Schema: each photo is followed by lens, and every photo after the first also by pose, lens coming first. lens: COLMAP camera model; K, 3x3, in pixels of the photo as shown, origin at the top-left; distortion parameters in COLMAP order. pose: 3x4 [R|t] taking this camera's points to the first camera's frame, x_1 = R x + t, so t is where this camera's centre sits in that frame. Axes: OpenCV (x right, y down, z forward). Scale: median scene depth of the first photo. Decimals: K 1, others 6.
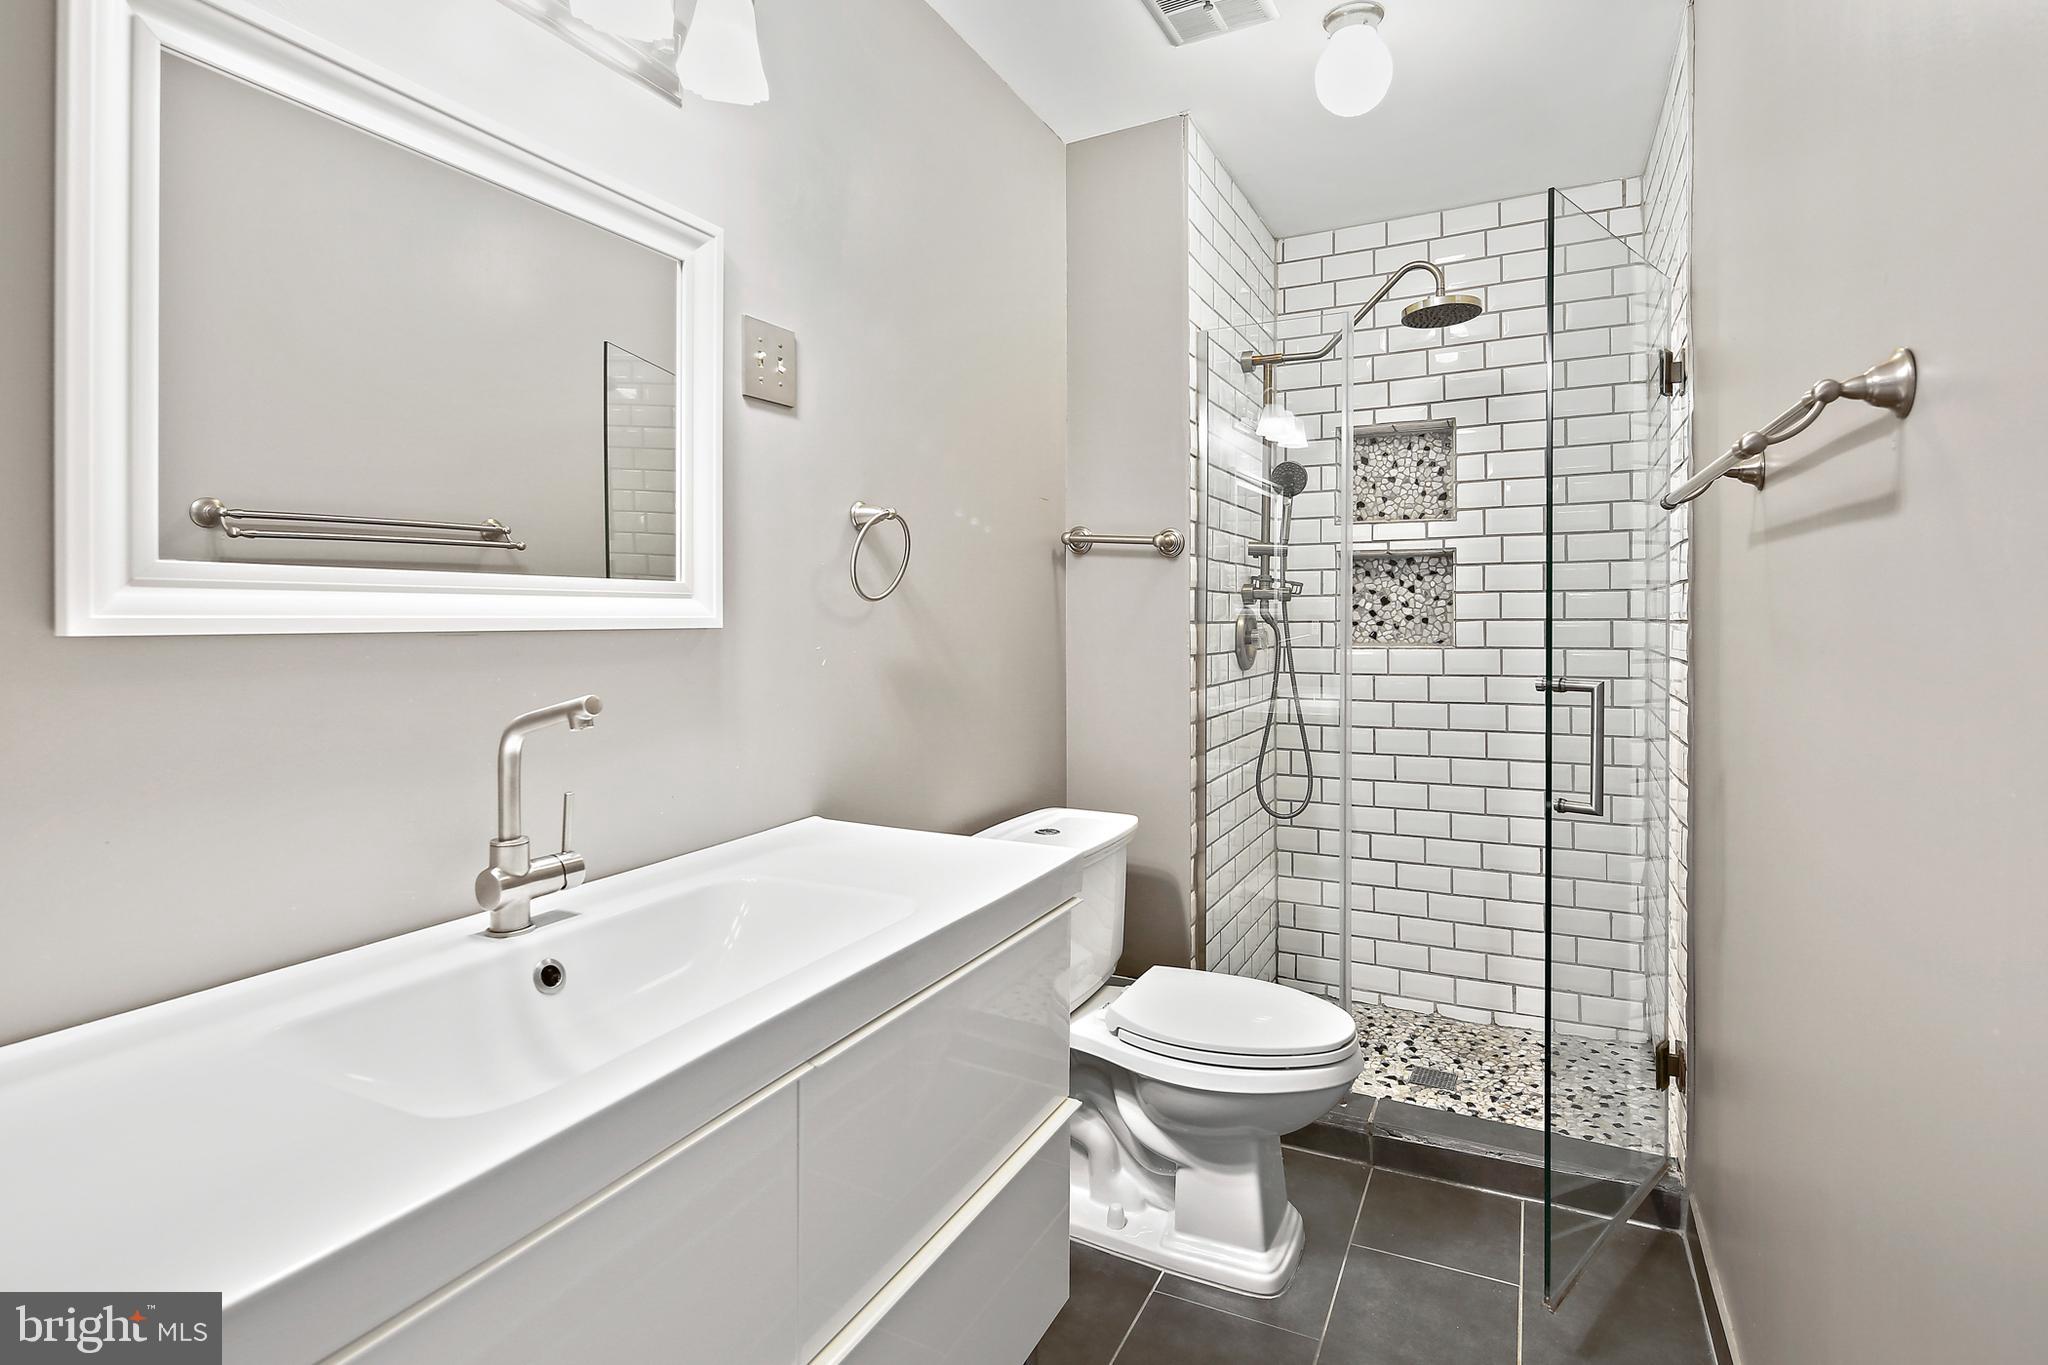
lens RADIAL K [[994.5, 0, 1039.4], [0, 994.5, 620.5], [0, 0, 1]] dist [-0.005847, -0.002286]
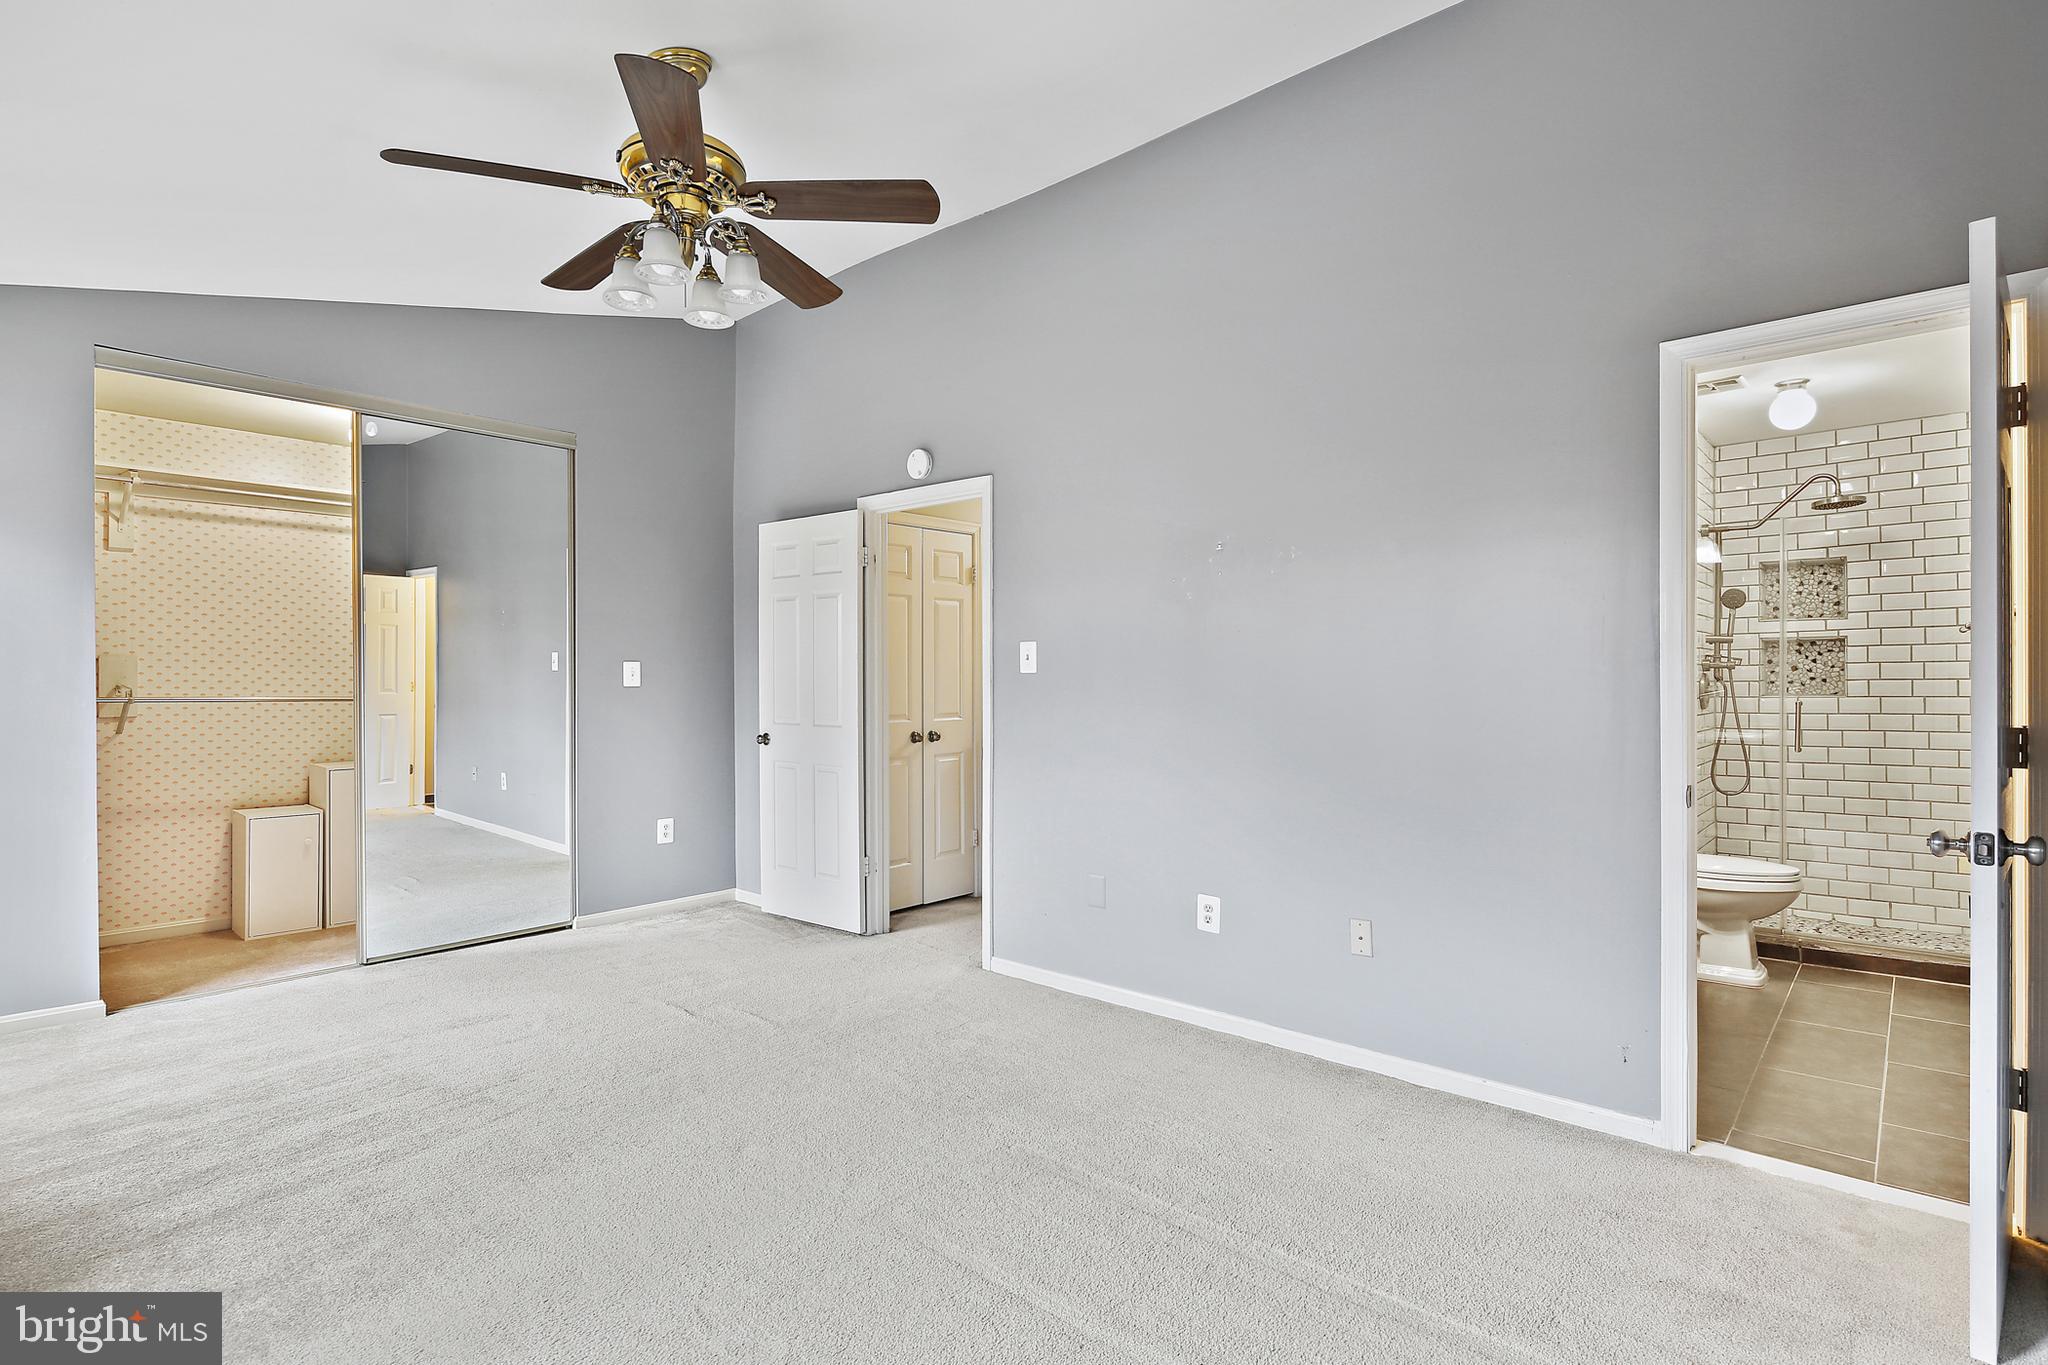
lens RADIAL K [[994.5, 0, 1013.5], [0, 994.5, 685.6], [0, 0, 1]] dist [-0.005847, -0.002286]
pose [[0.959927, -0.004459, -0.280216, -0.438987], [0.004618, 0.999989, -0.000094, 0.002877], [0.280213, -0.001204, 0.959937, -0.940794]]
